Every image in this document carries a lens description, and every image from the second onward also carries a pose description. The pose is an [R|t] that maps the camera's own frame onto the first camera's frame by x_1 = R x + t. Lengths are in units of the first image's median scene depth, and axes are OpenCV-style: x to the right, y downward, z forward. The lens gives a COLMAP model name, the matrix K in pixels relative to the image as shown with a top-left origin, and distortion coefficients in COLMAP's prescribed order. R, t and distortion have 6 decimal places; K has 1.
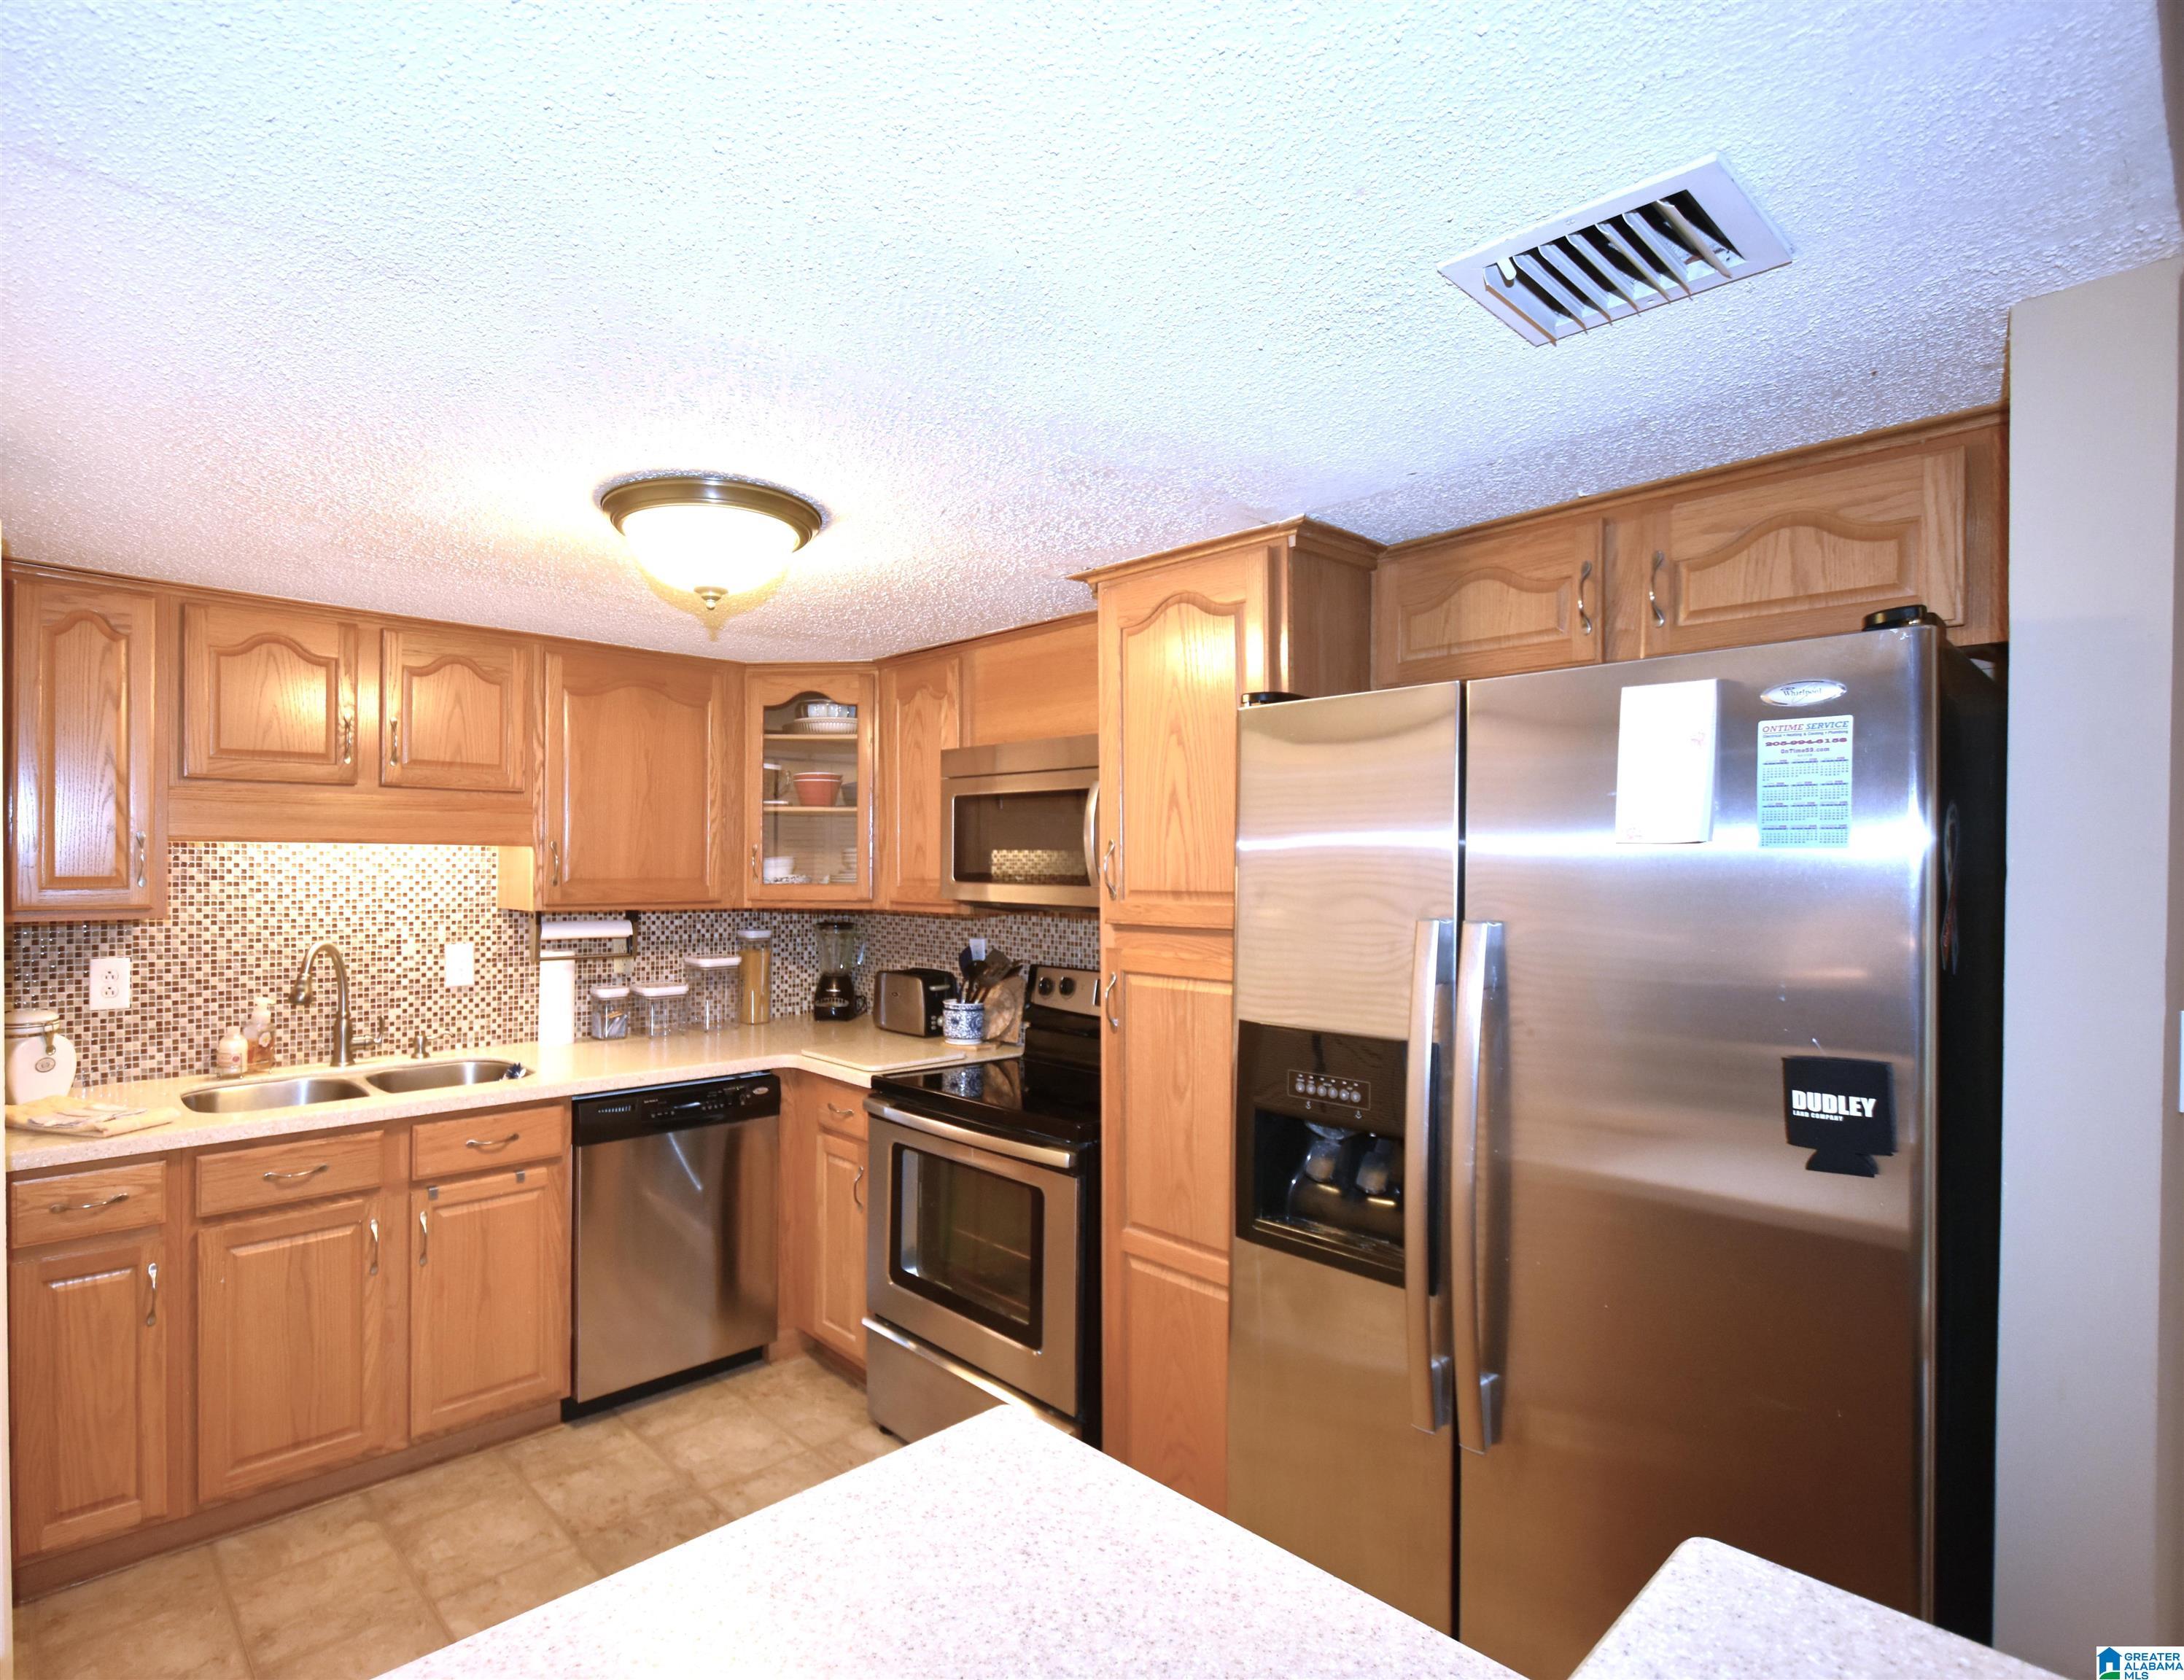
lens RADIAL K [[1115.5, 0, 950.3], [0, 1115.5, 855.4], [0, 0, 1]] dist [-0.001736, 0.000537]
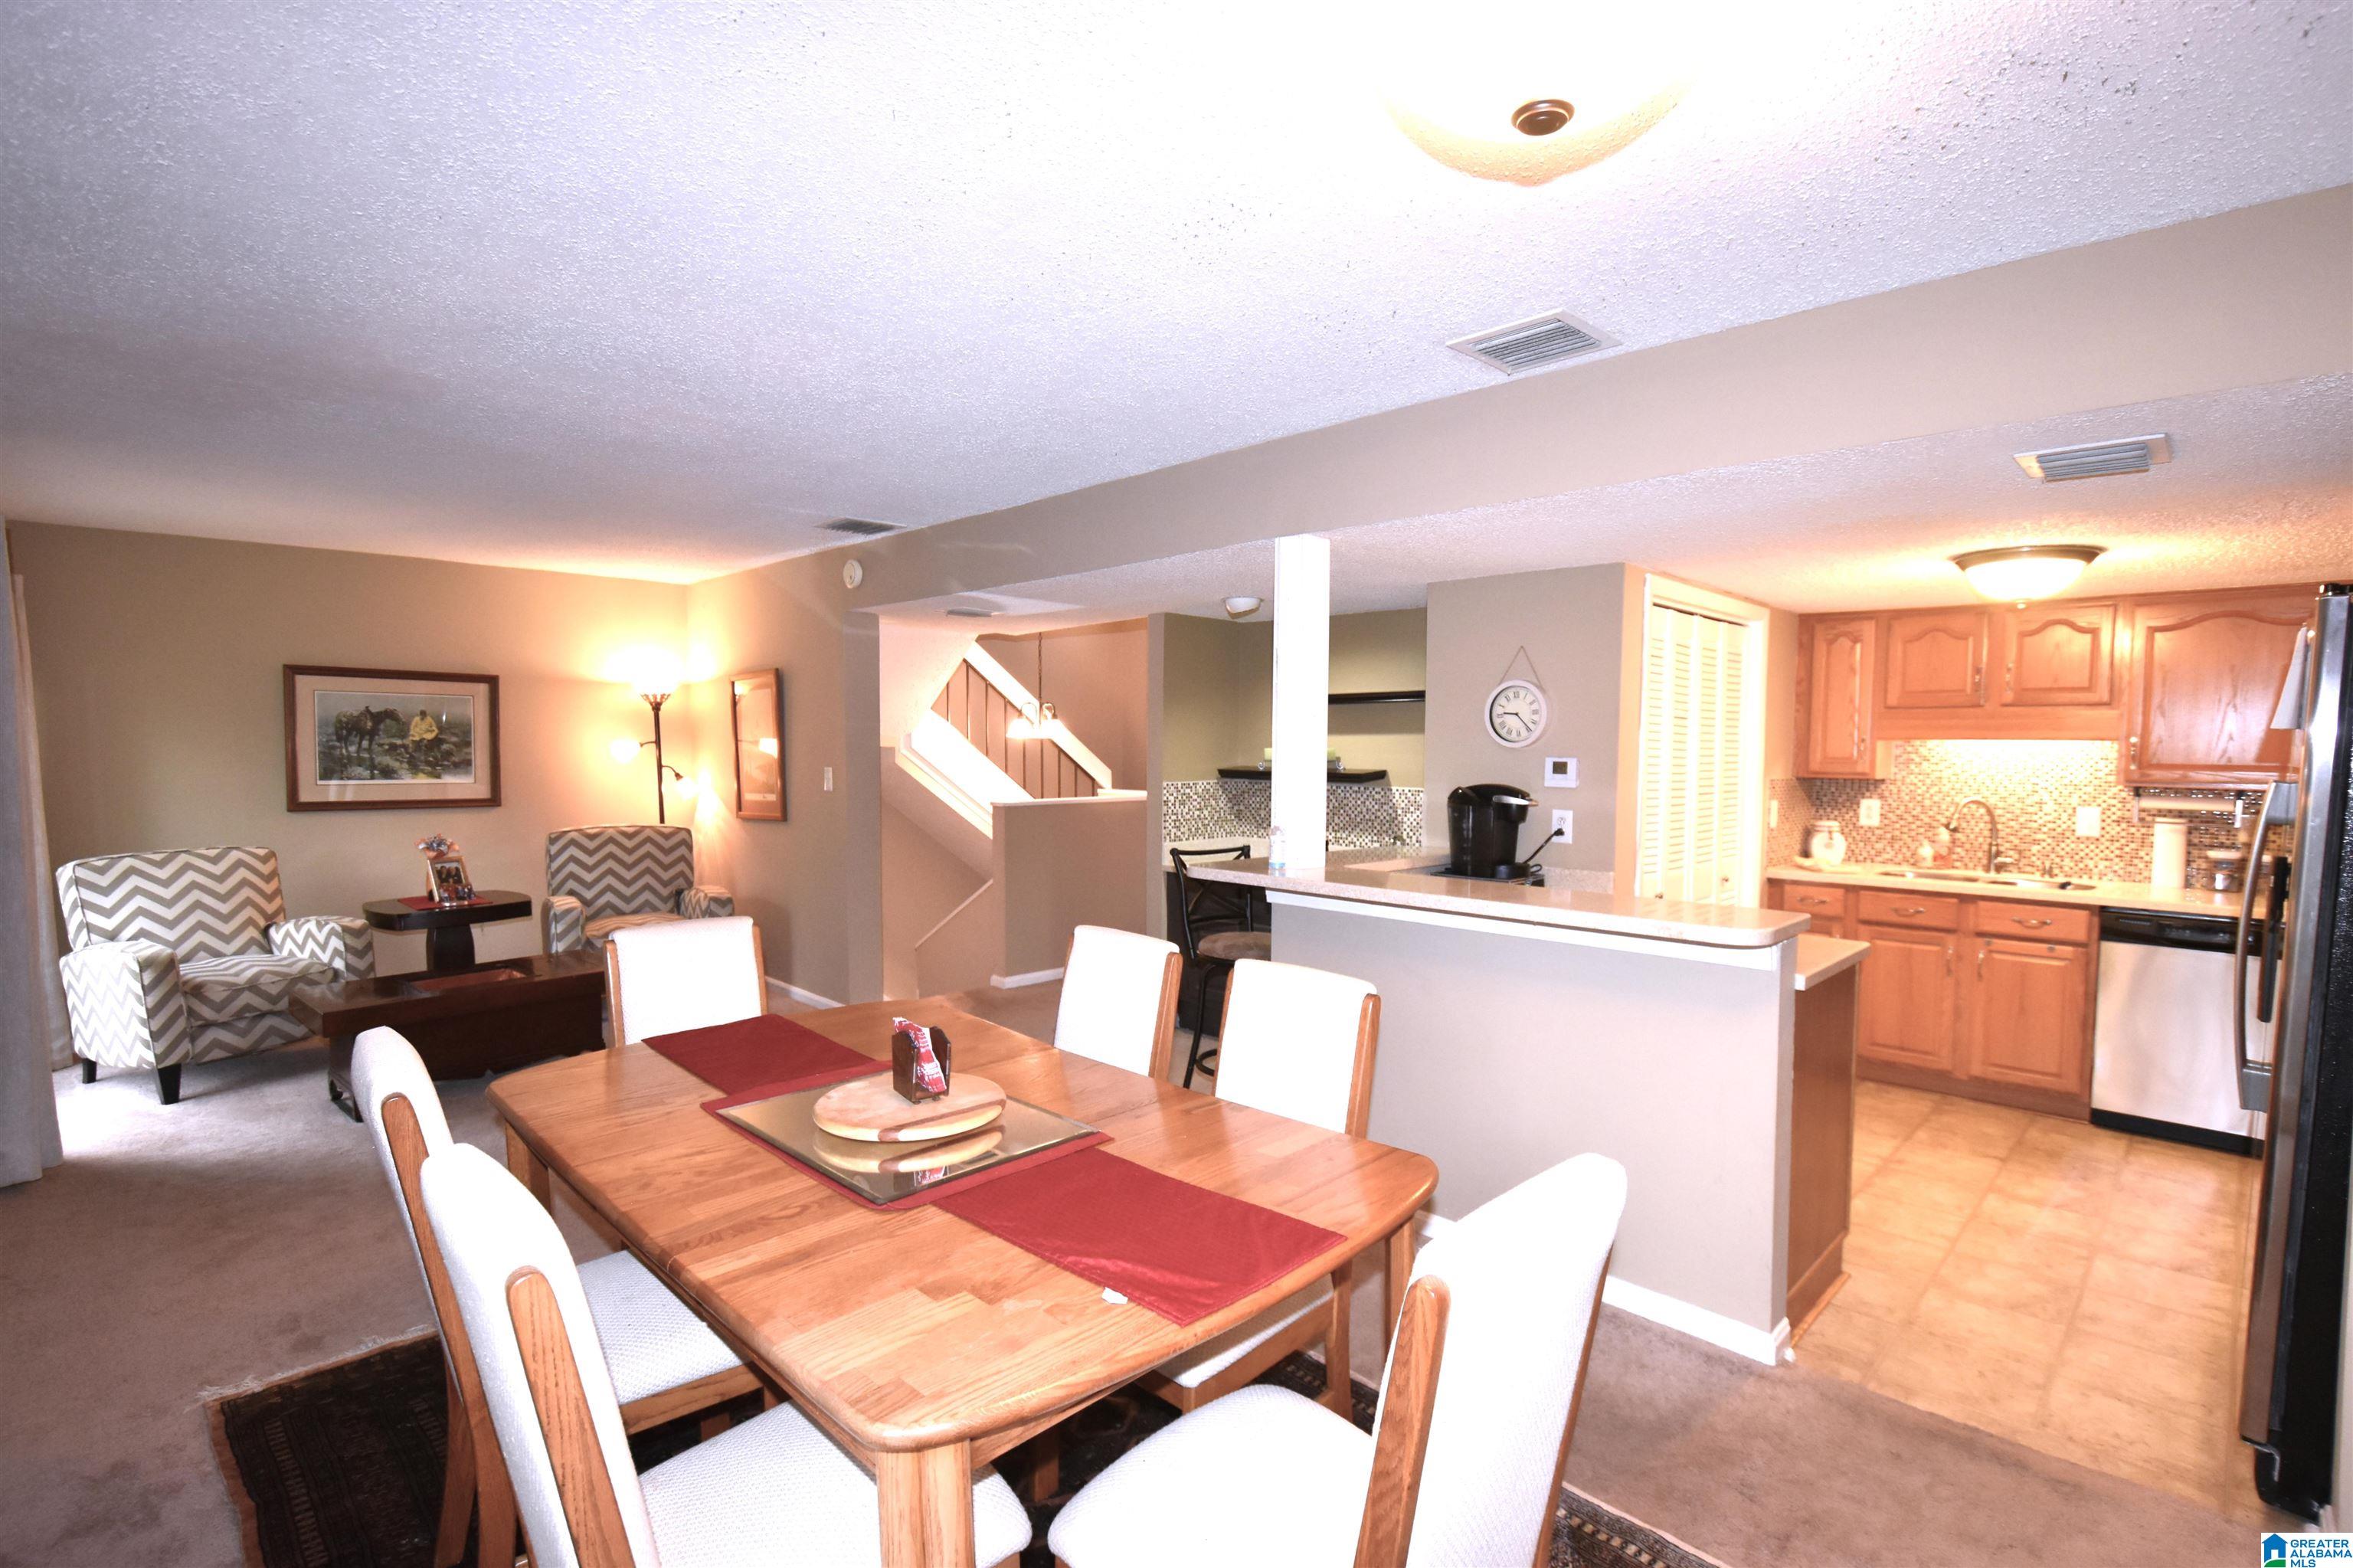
lens RADIAL K [[1089.2, 0, 1173.8], [0, 1089.2, 801.3], [0, 0, 1]] dist [0.001102, -0.010897]
pose [[0.071637, 0.043523, -0.996481, 1.019905], [-0.005719, 0.999049, 0.043224, 0.017633], [0.997414, 0.002602, 0.071818, -0.349737]]
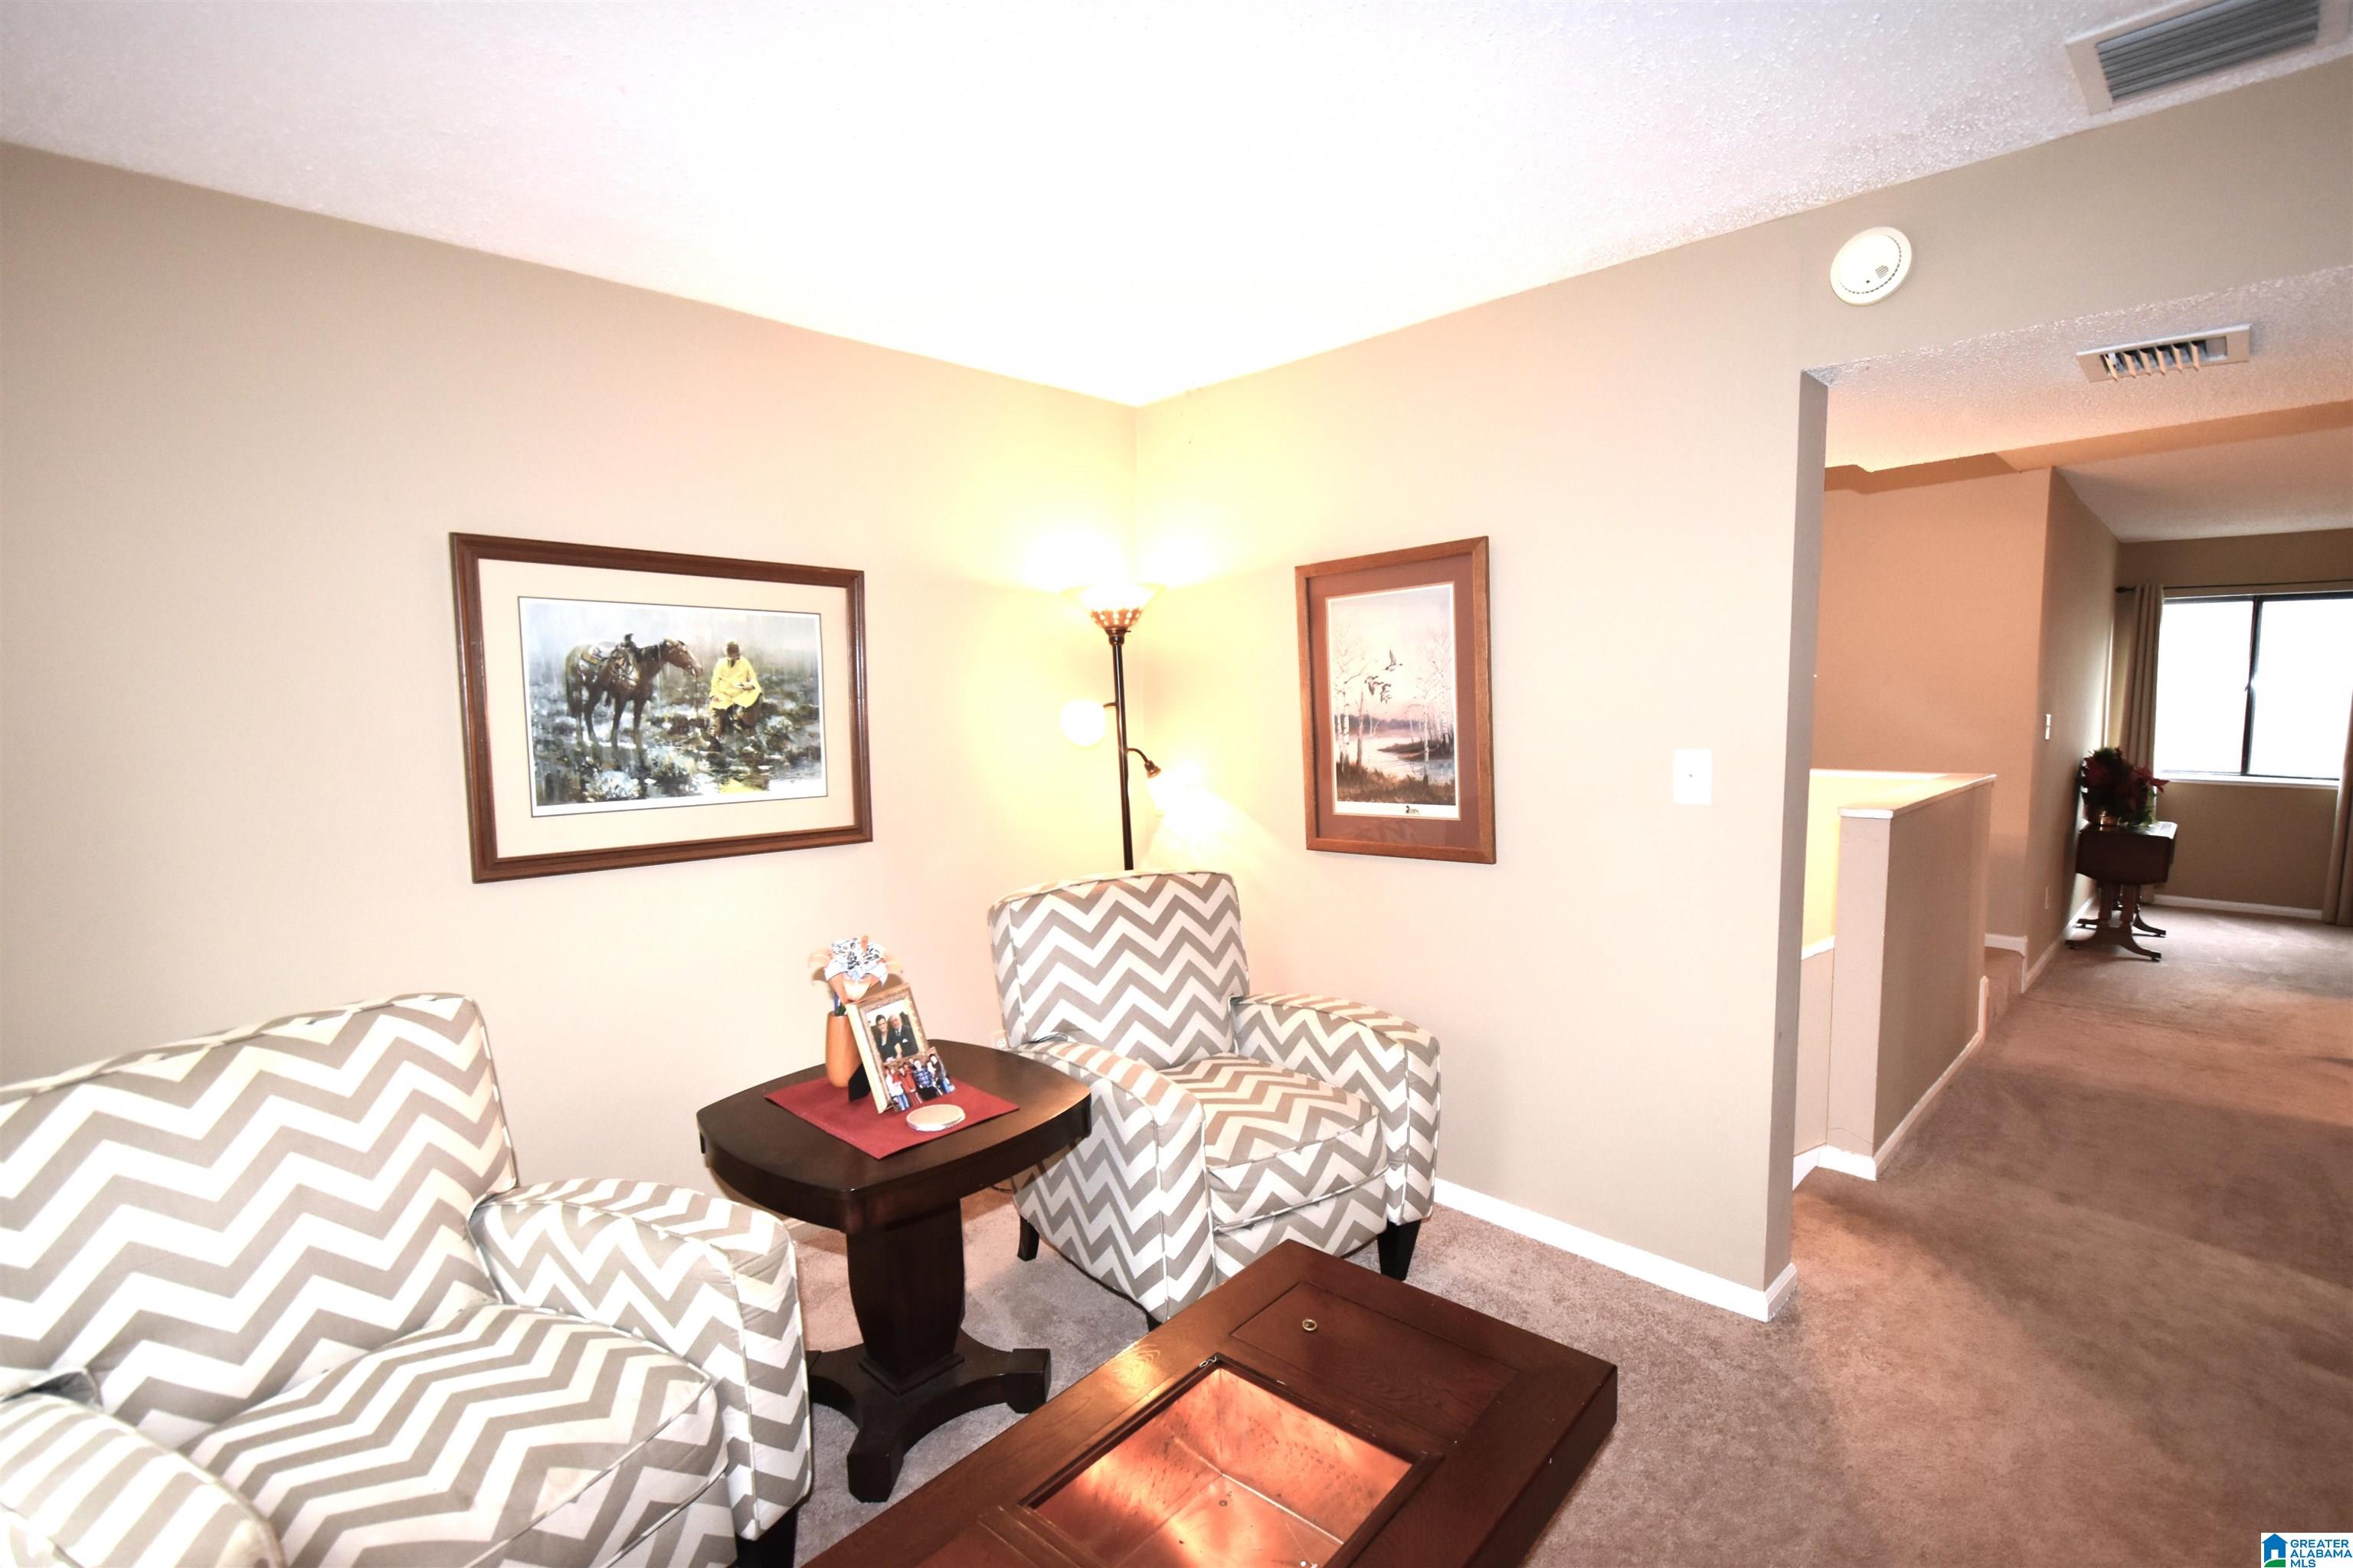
lens RADIAL K [[1080.3, 0, 1174.4], [0, 1080.3, 791.1], [0, 0, 1]] dist [-0.001201, -0.000713]
pose [[0.088927, 0.080205, -0.992804, -0.172348], [0.013519, 0.996564, 0.081720, -0.001167], [0.995946, -0.020689, 0.087537, -1.332602]]
